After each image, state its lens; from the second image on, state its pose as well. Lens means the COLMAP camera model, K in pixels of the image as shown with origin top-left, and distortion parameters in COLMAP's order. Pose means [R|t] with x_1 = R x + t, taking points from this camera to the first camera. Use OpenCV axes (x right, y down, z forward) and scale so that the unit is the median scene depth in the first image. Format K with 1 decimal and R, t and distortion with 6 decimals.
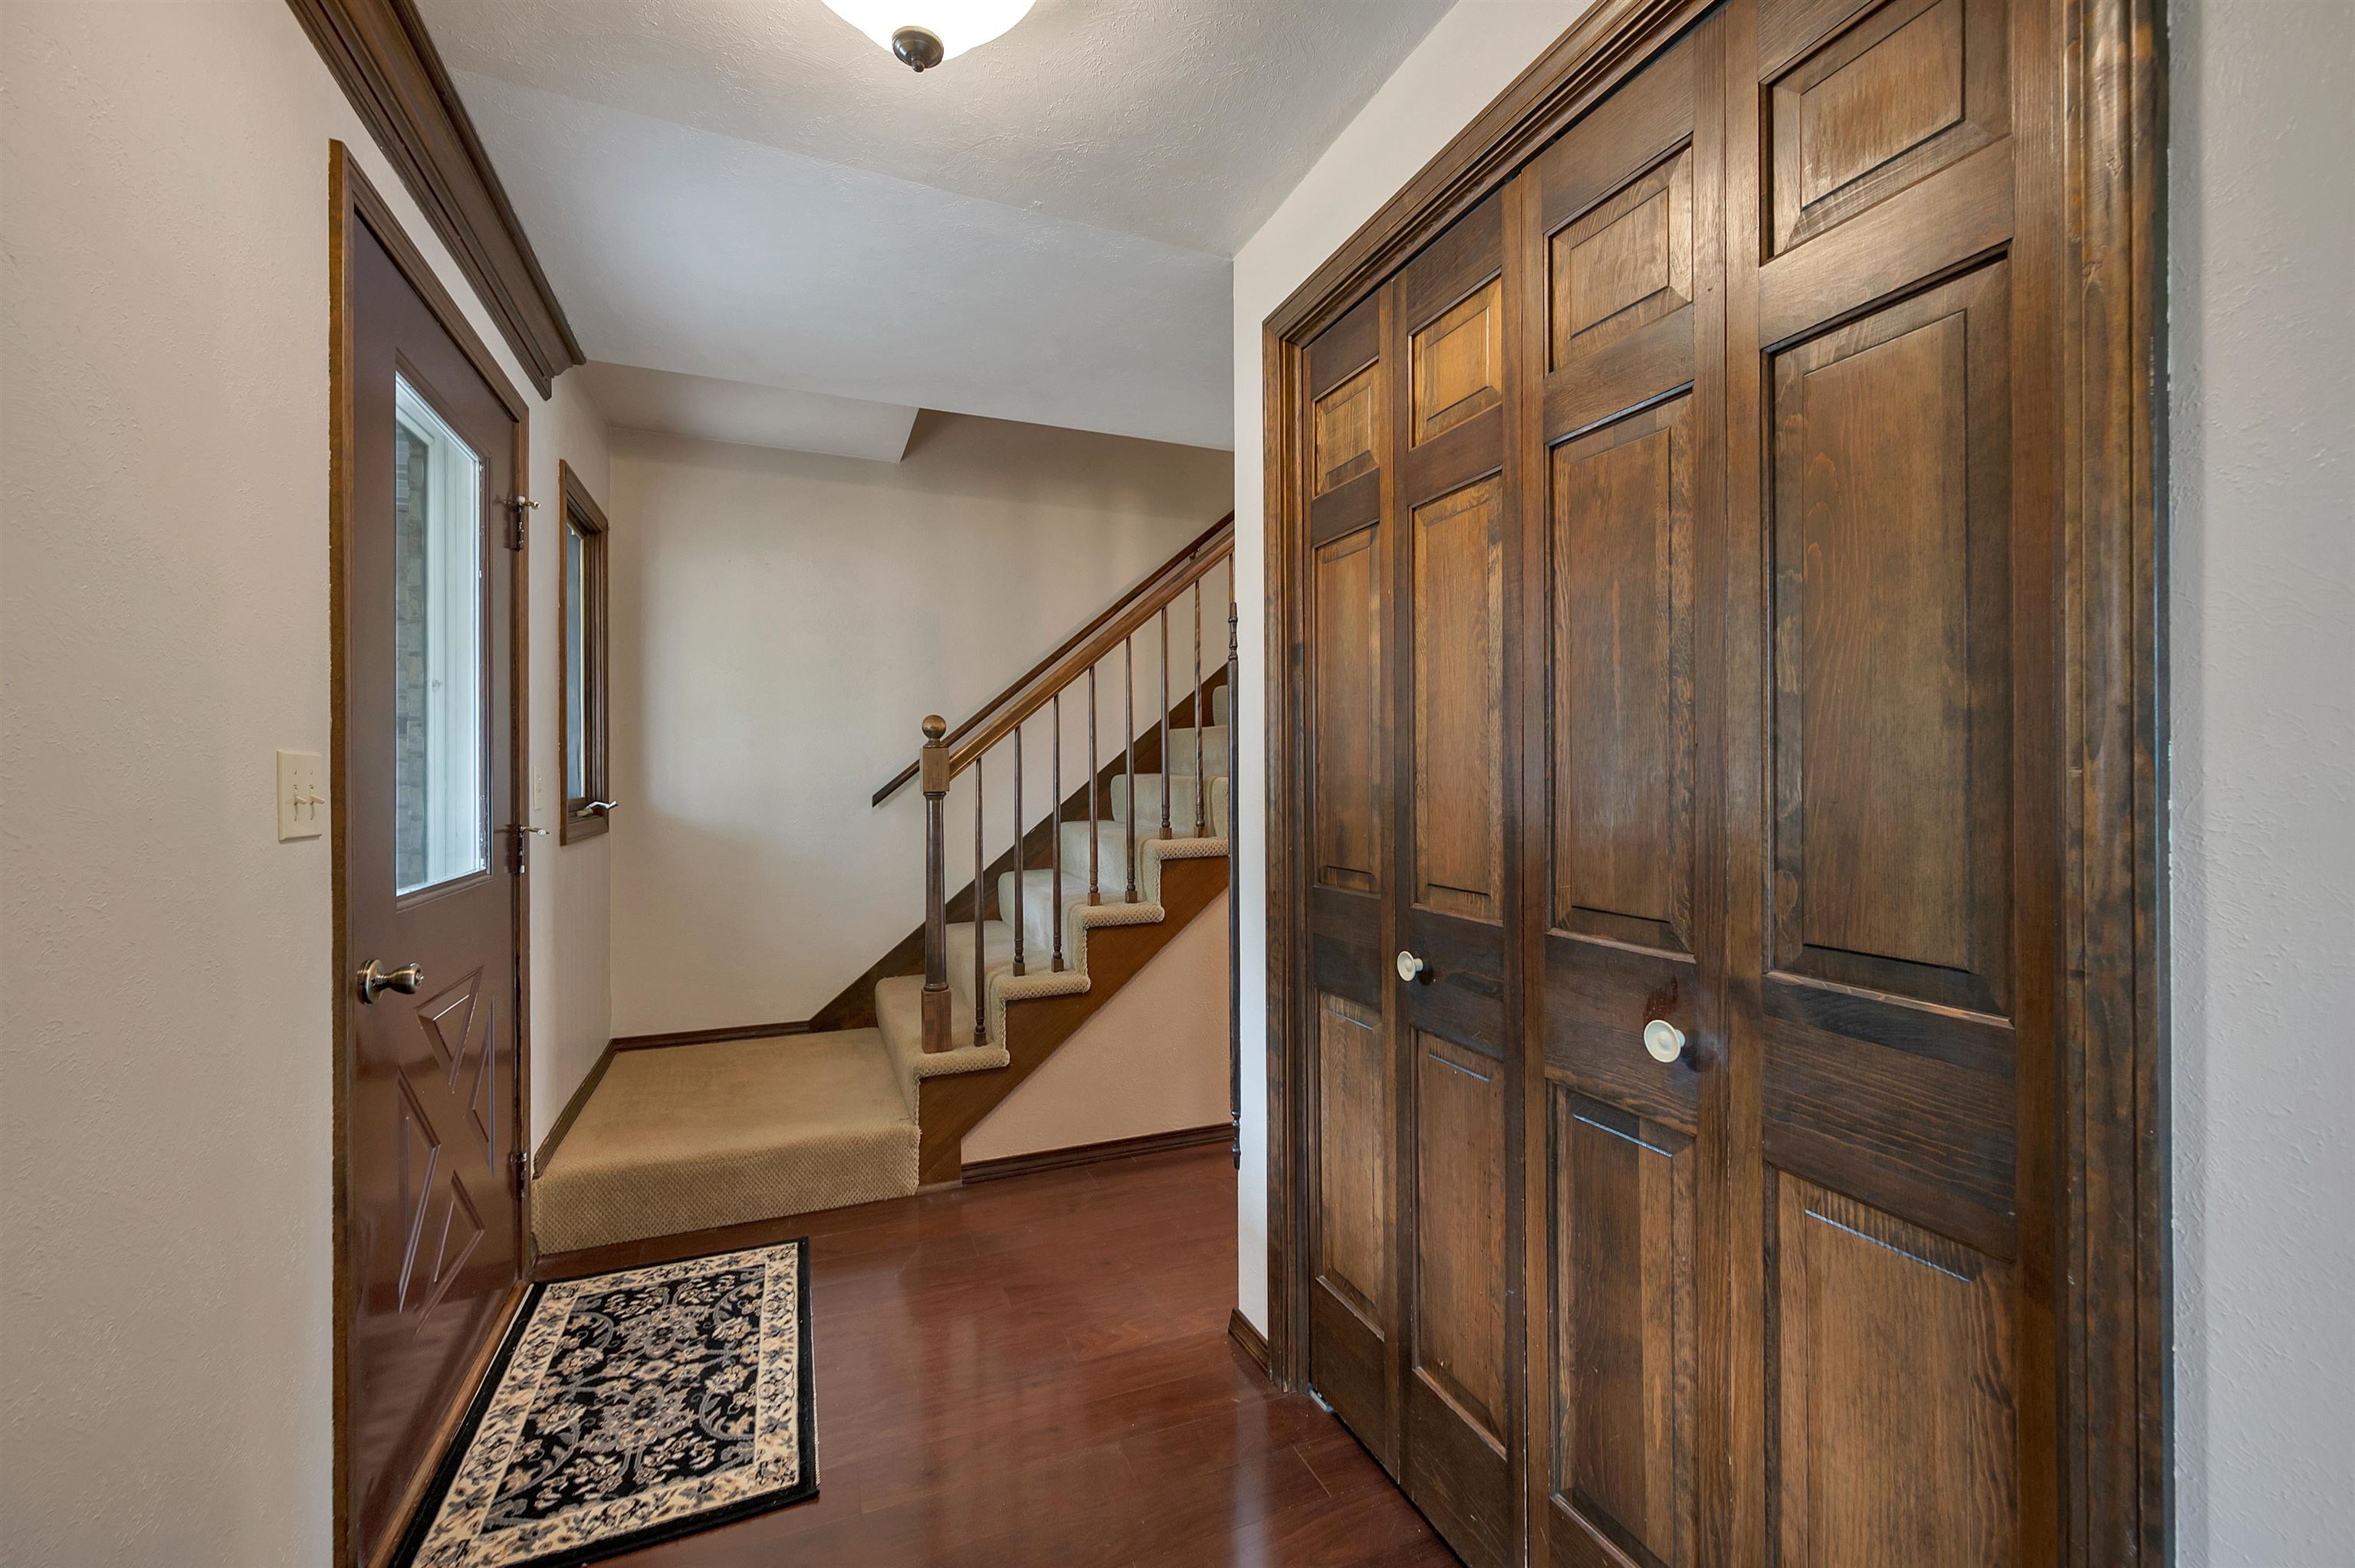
lens RADIAL K [[950.1, 0, 1177.9], [0, 950.1, 777.9], [0, 0, 1]] dist [0.001303, -0.000617]
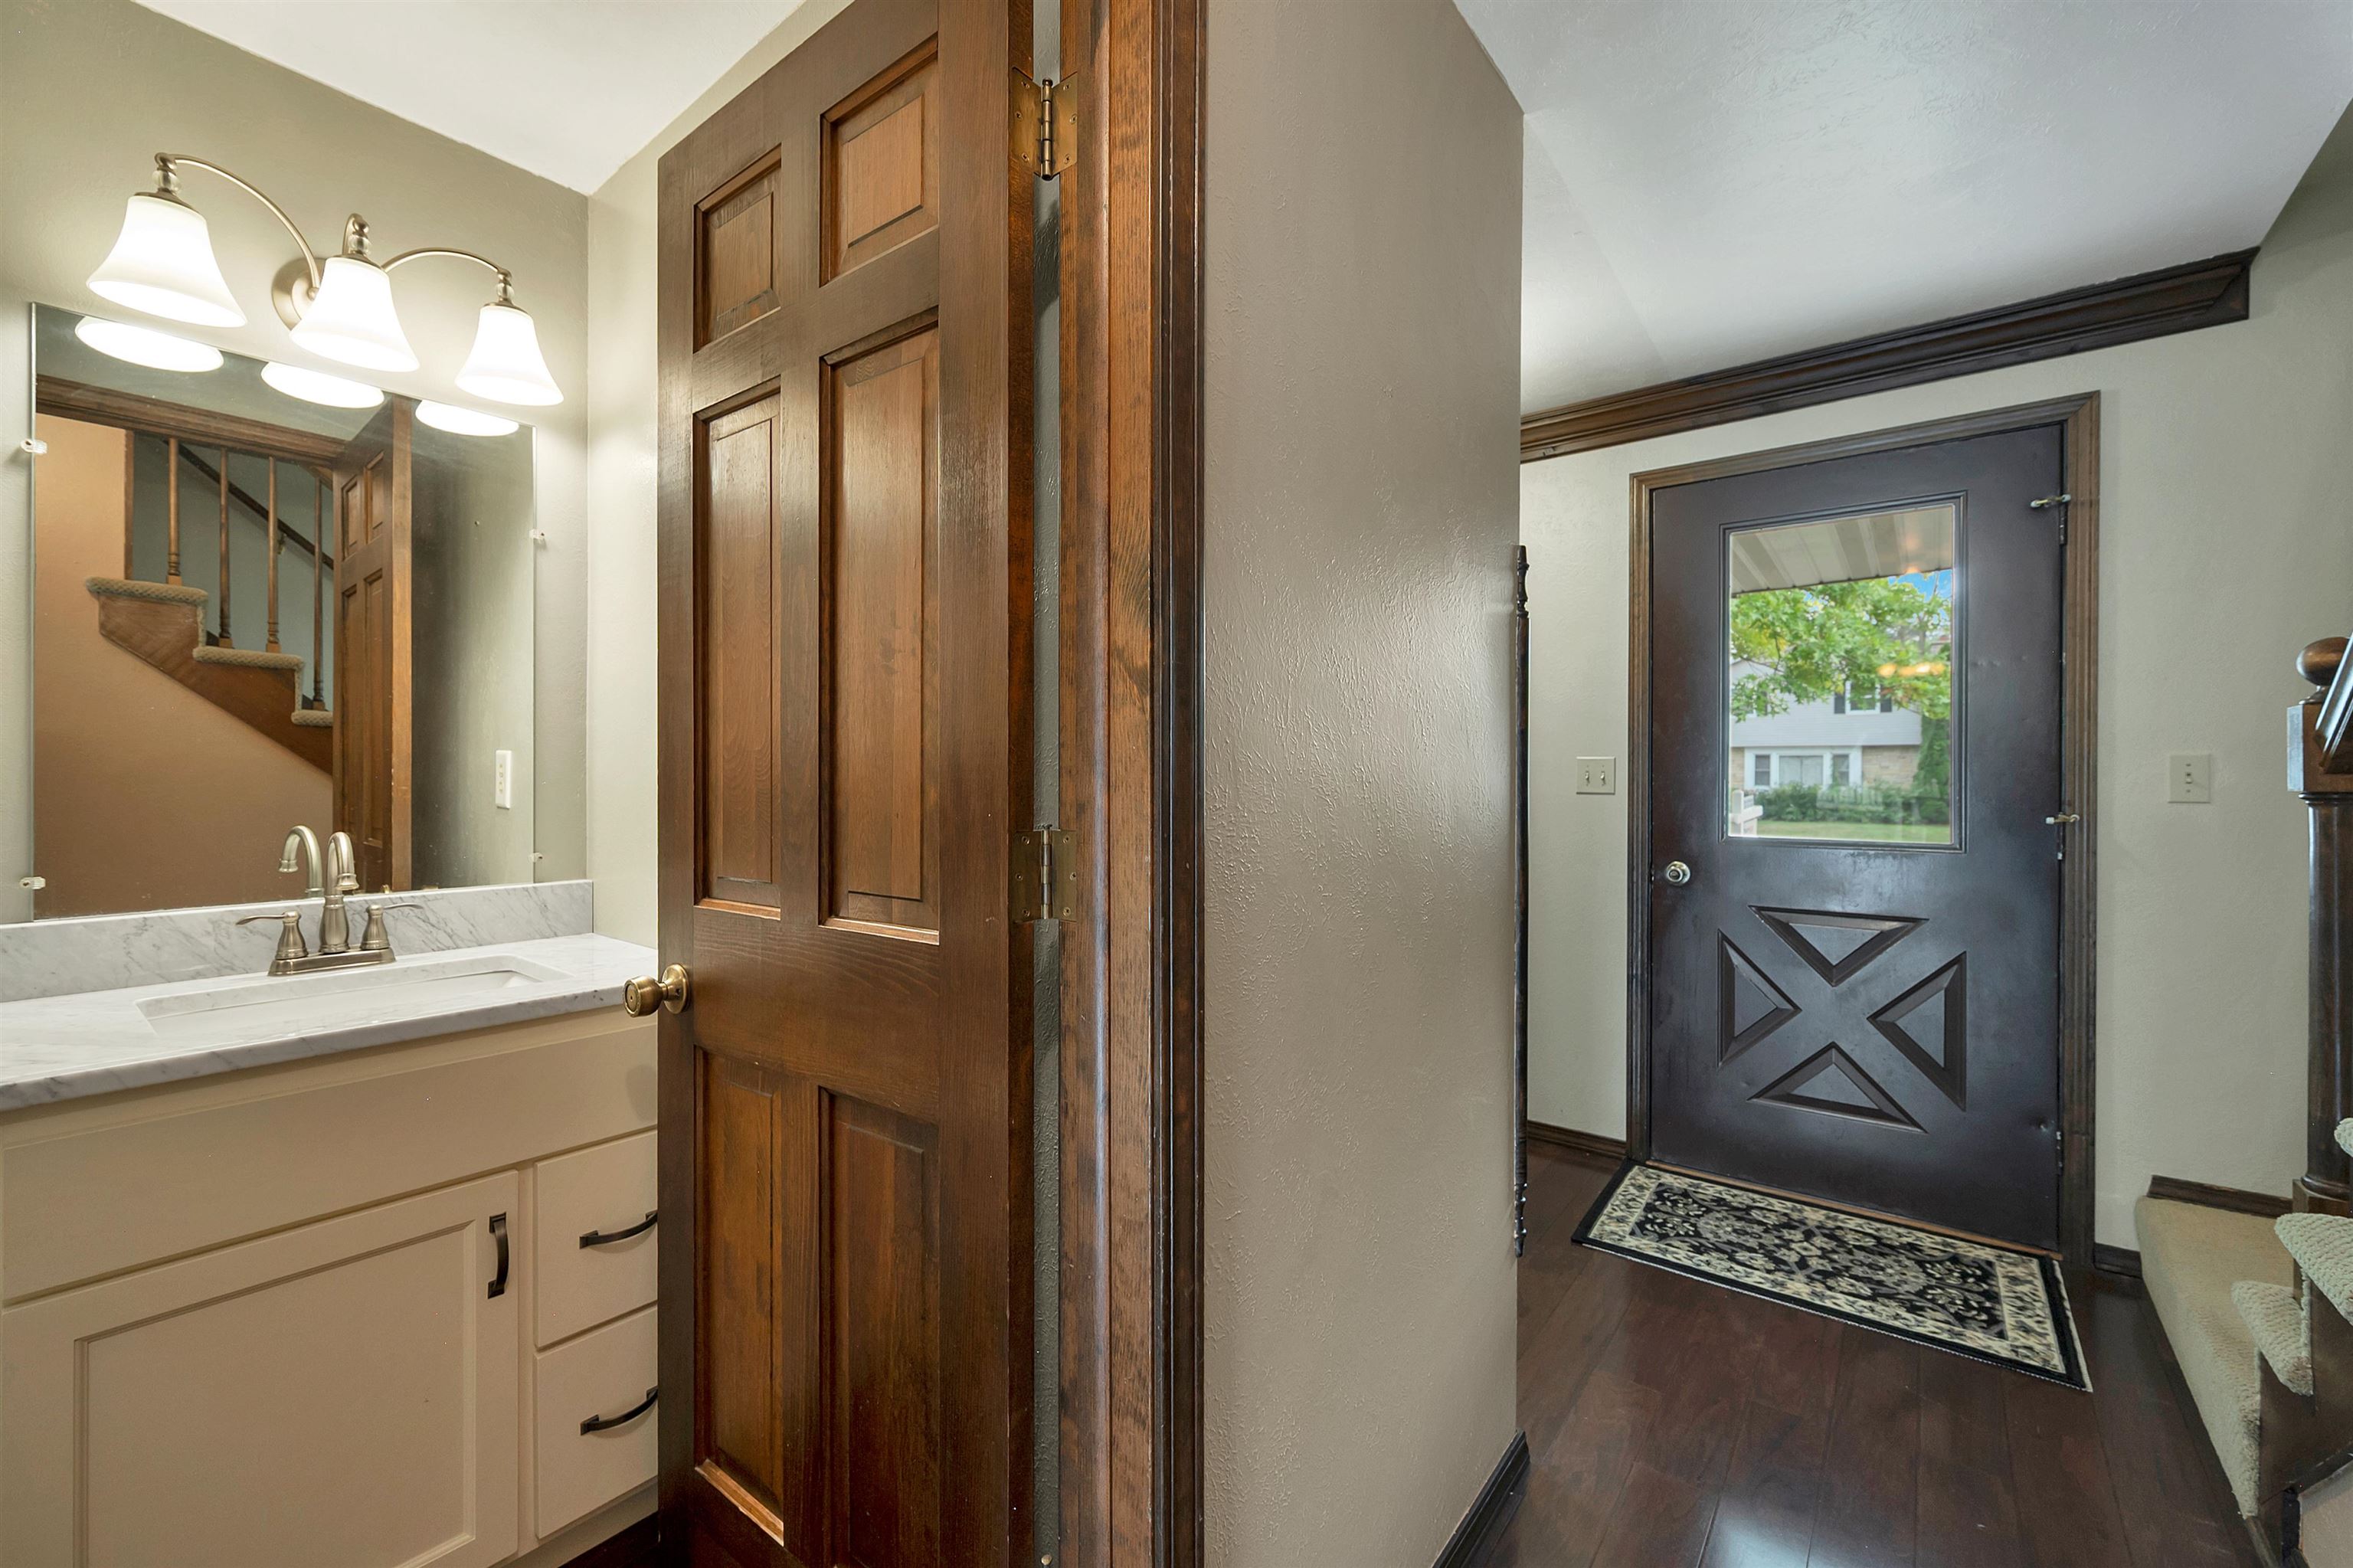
lens RADIAL K [[949.4, 0, 1155.2], [0, 949.4, 784.8], [0, 0, 1]] dist [0.001303, -0.000617]
pose [[-0.885121, 0.004589, -0.465339, 0.755404], [-0.000376, 0.999944, 0.010576, 0.012680], [0.465362, 0.009536, -0.885069, 1.685419]]
